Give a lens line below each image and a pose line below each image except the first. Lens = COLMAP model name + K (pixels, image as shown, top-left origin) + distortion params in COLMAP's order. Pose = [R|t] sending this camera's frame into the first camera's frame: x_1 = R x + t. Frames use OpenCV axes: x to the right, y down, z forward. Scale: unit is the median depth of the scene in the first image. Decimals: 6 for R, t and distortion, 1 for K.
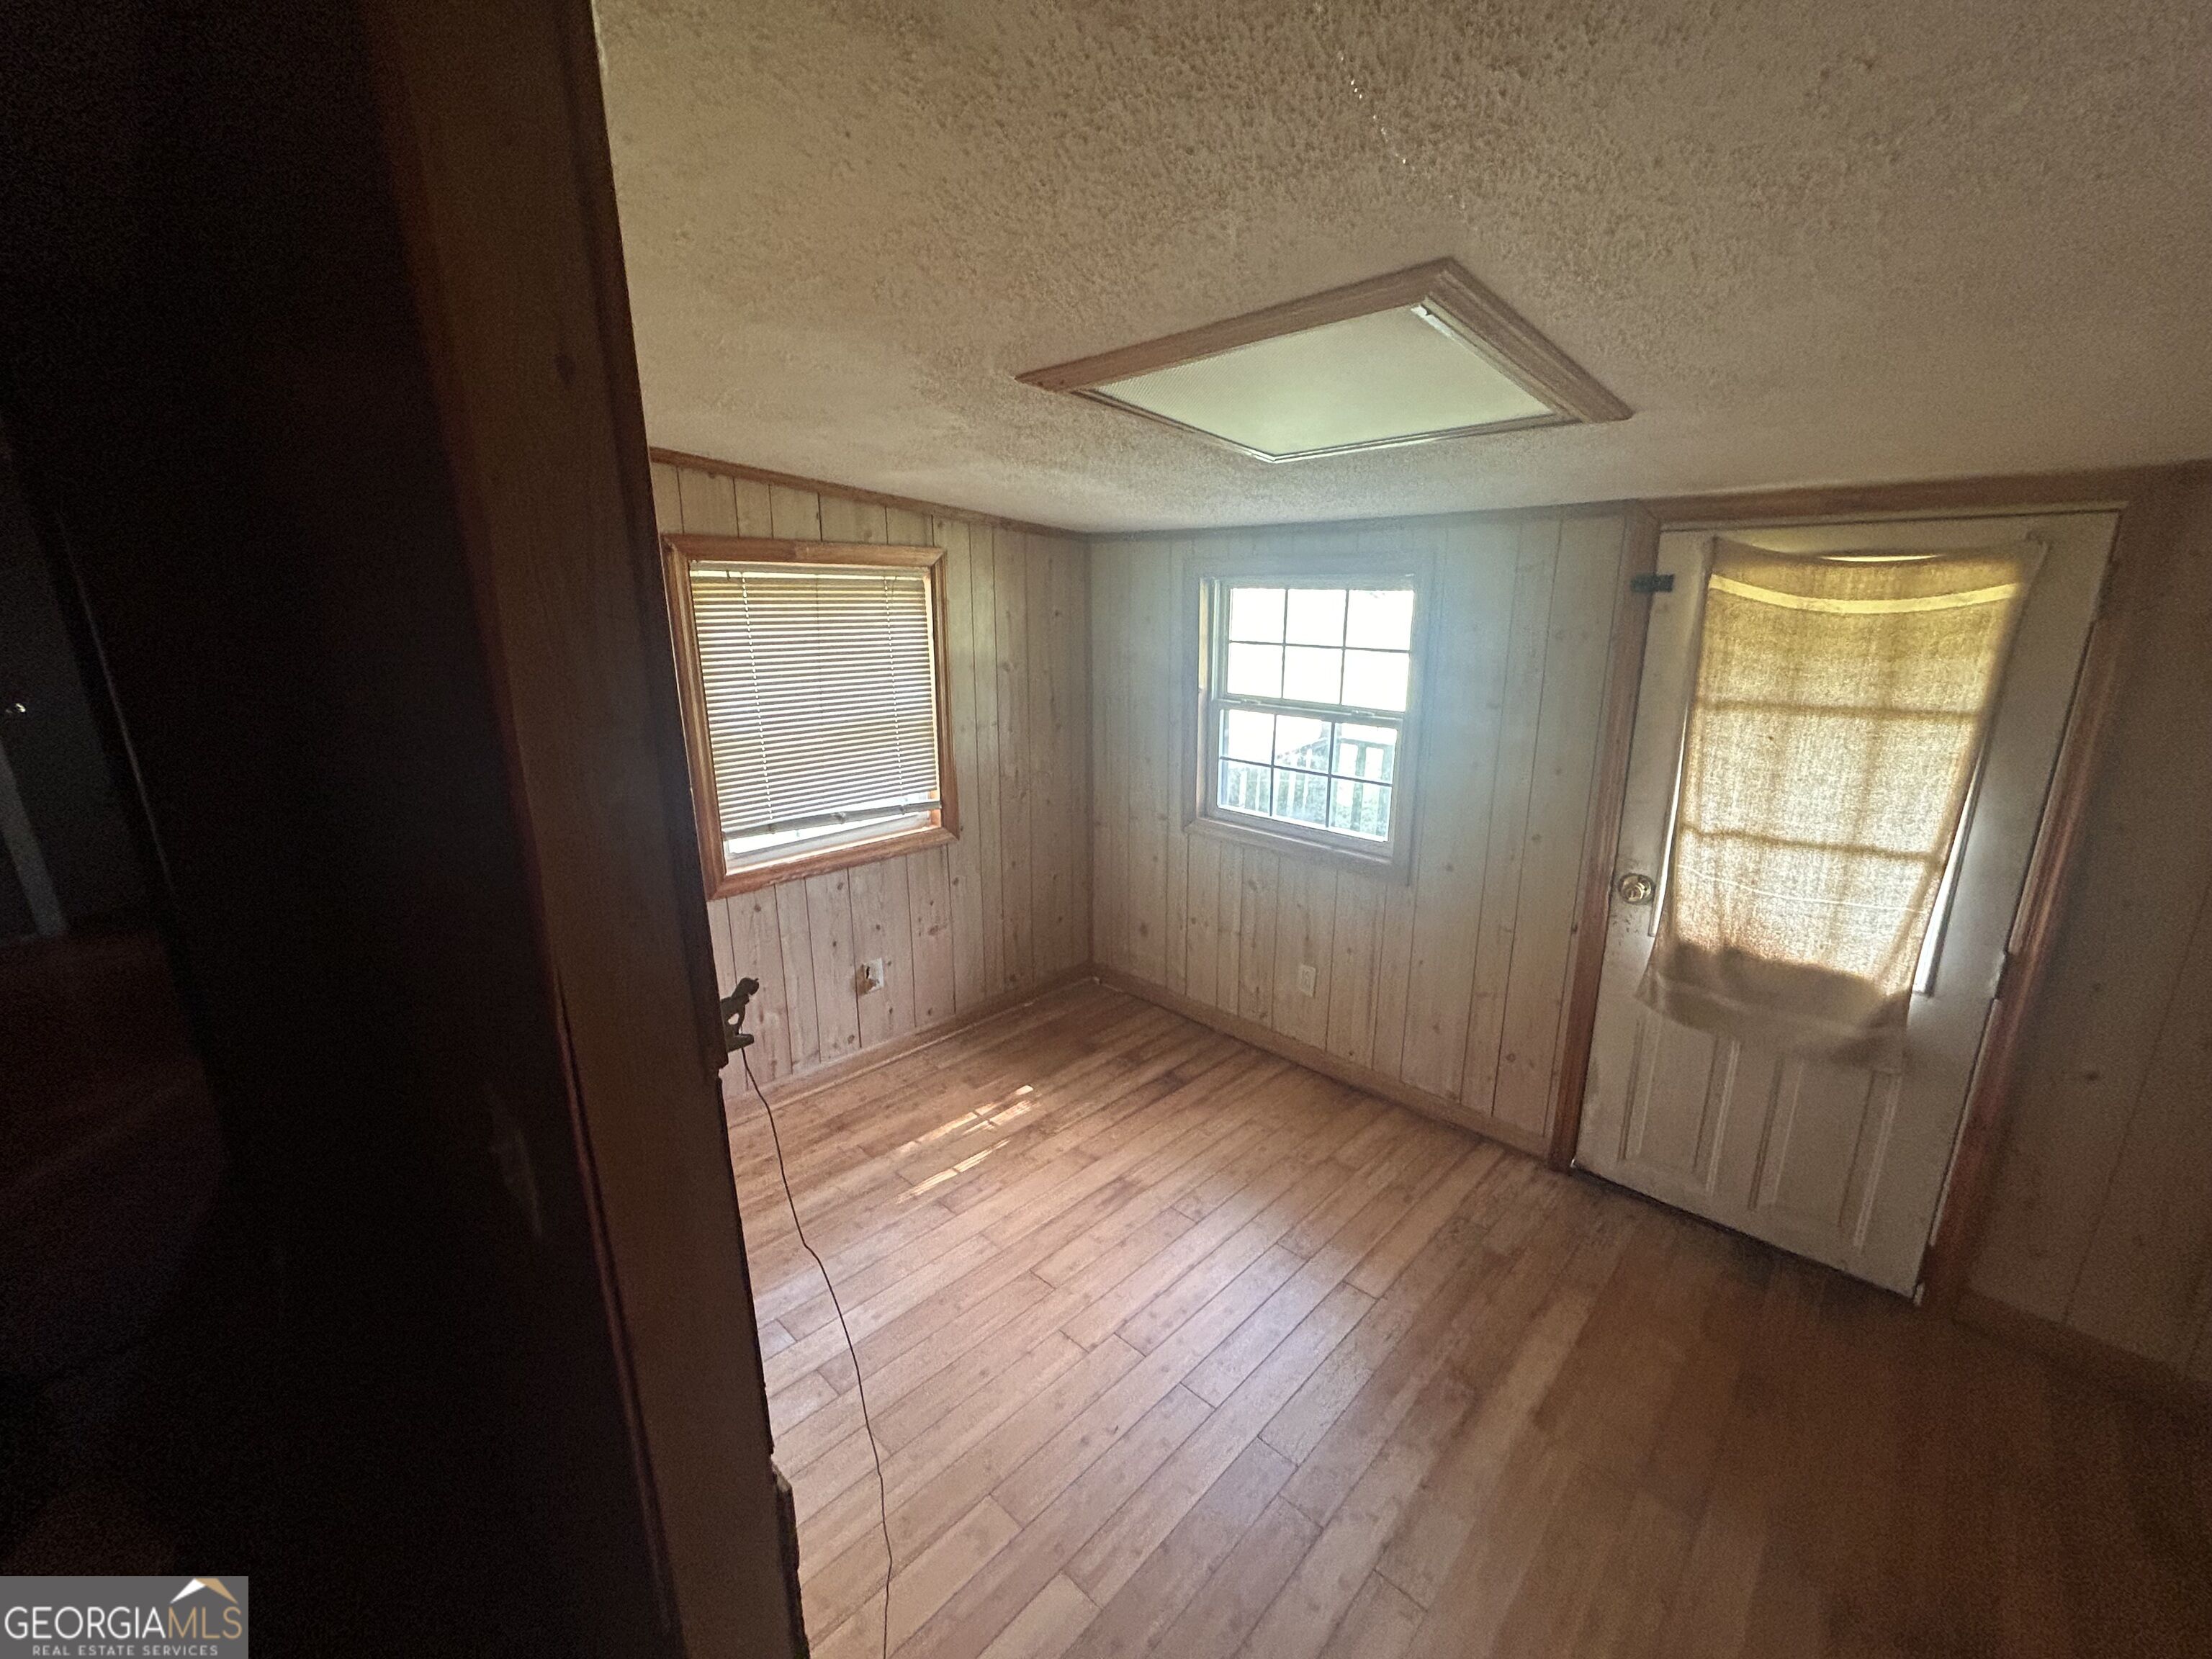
lens RADIAL K [[902.2, 0, 1111.6], [0, 902.2, 827.6], [0, 0, 1]] dist [0.003534, 0.000581]
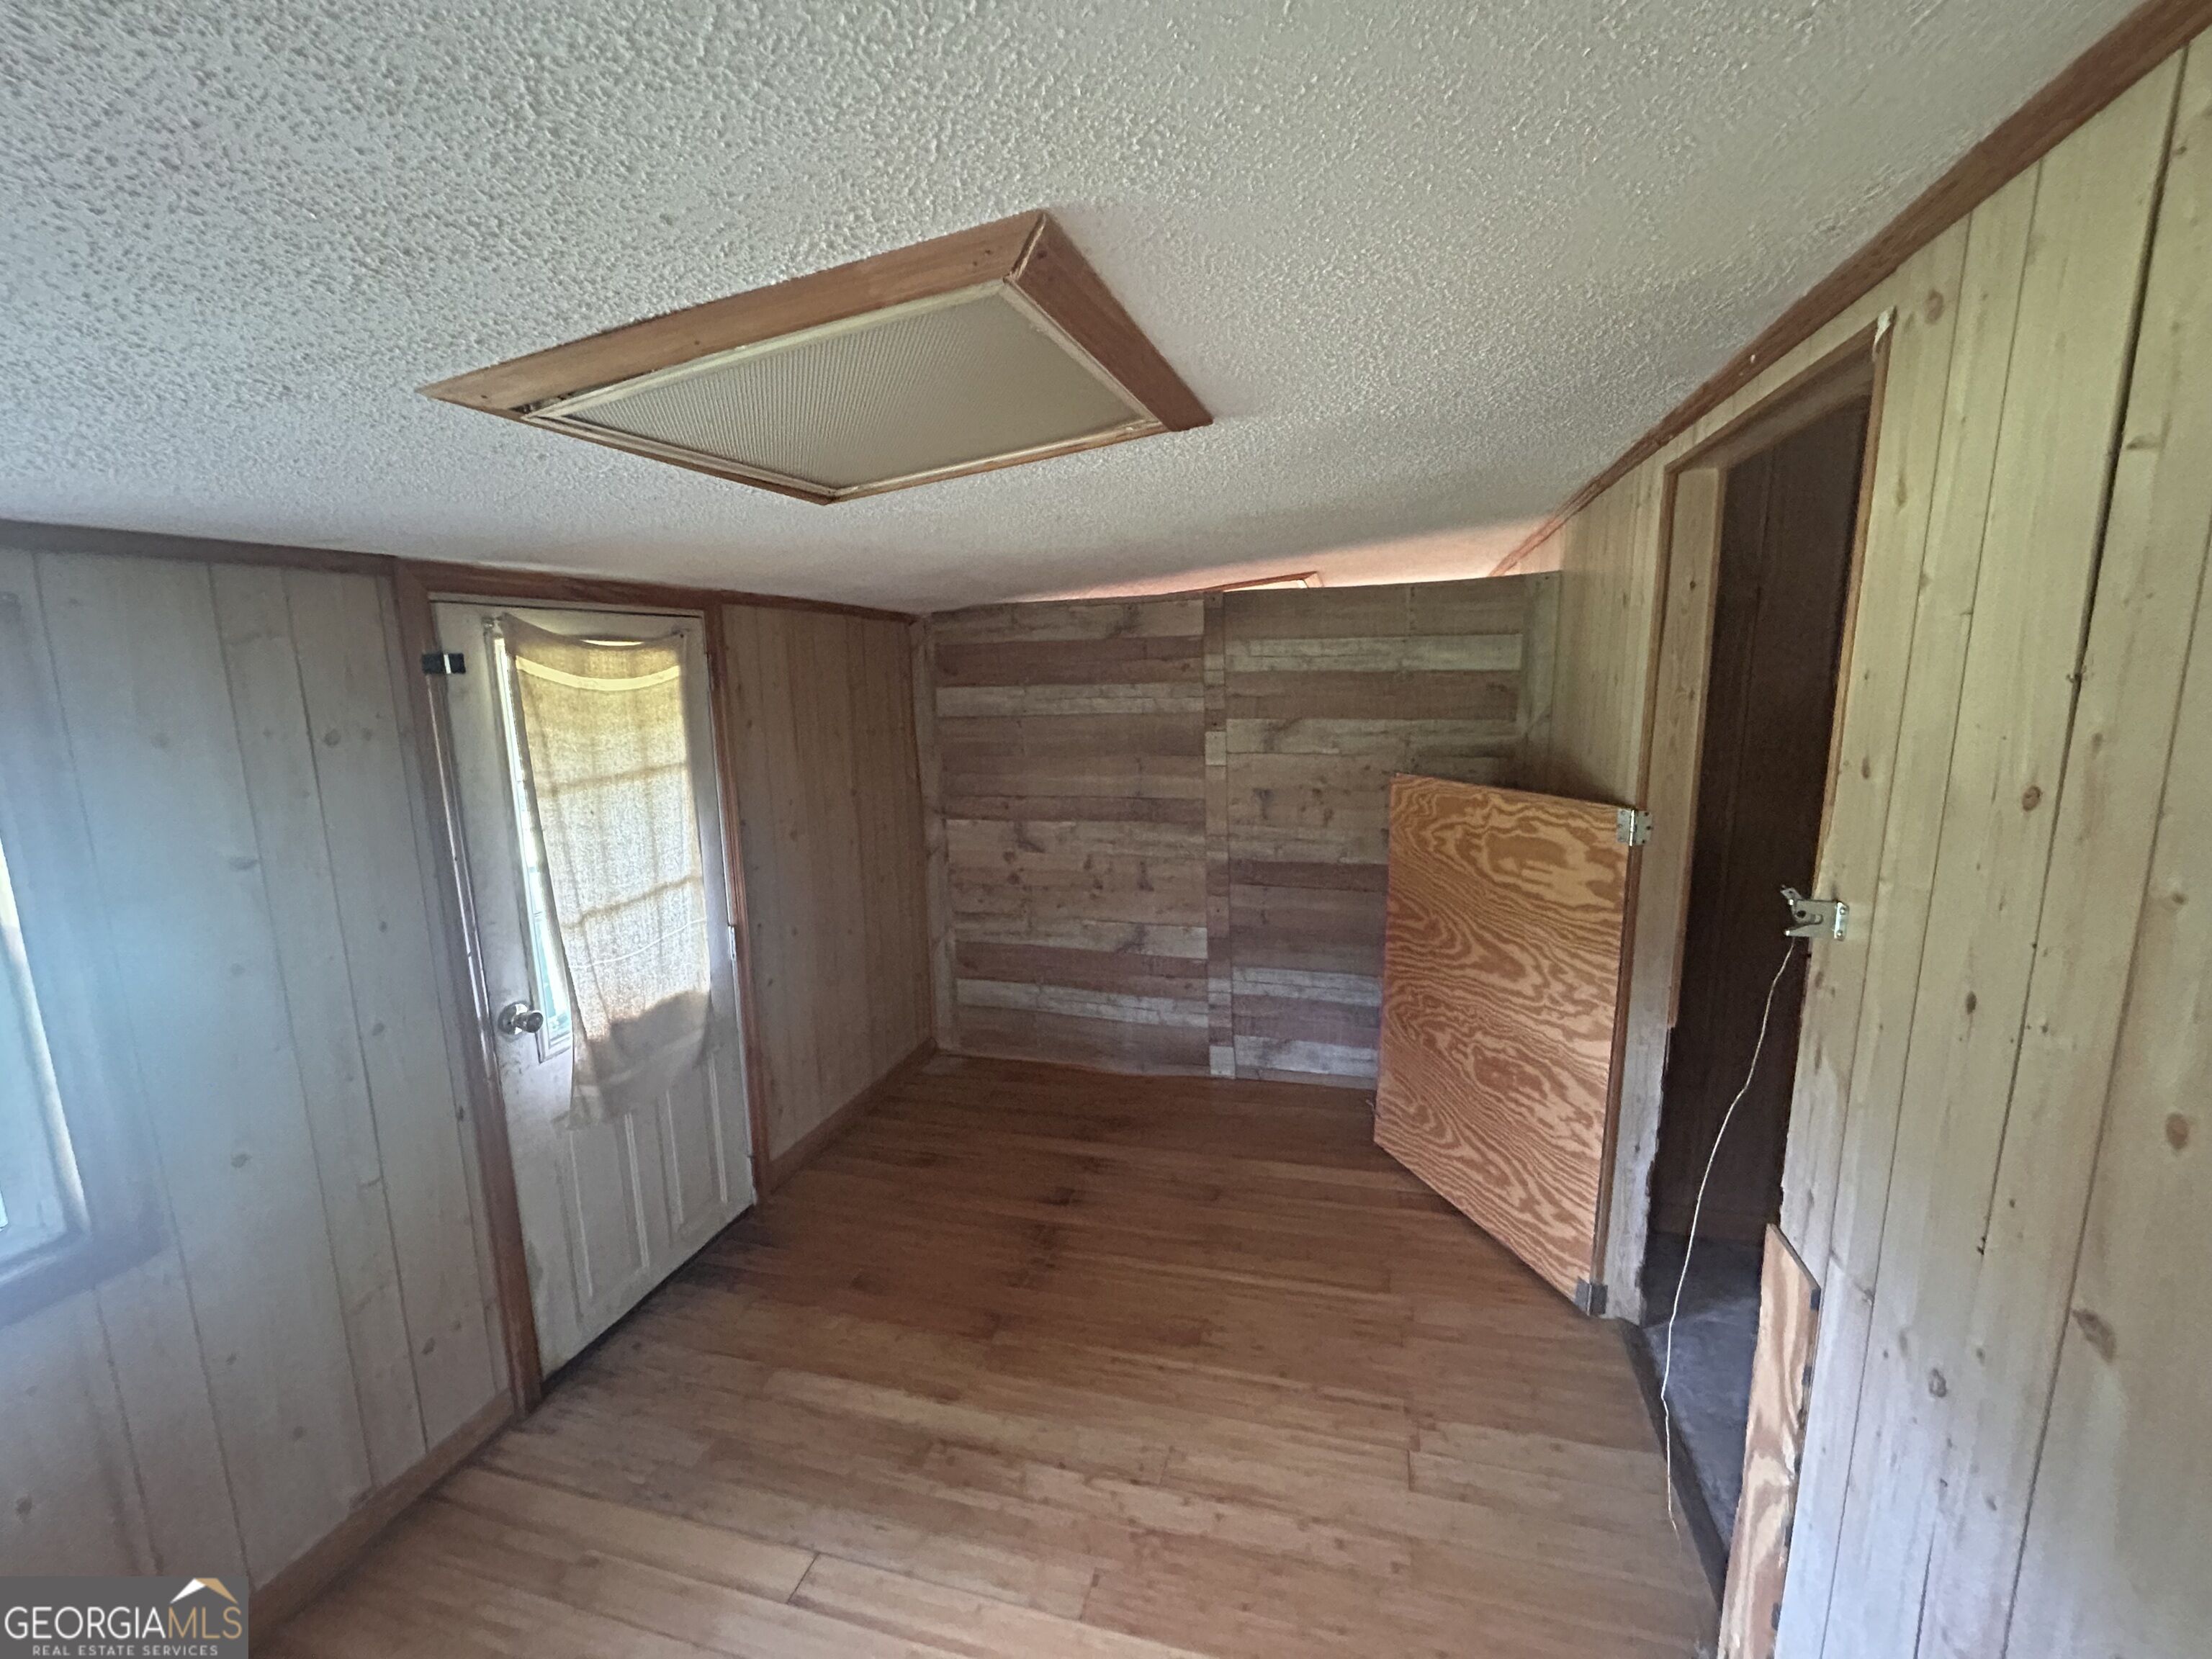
lens RADIAL K [[902.2, 0, 1110.2], [0, 902.2, 824.7], [0, 0, 1]] dist [0.003534, 0.000581]
pose [[-0.443077, -0.140142, 0.885462, -0.432969], [0.251590, 0.928575, 0.272859, -0.218027], [-0.860457, 0.343670, -0.376172, 0.887650]]
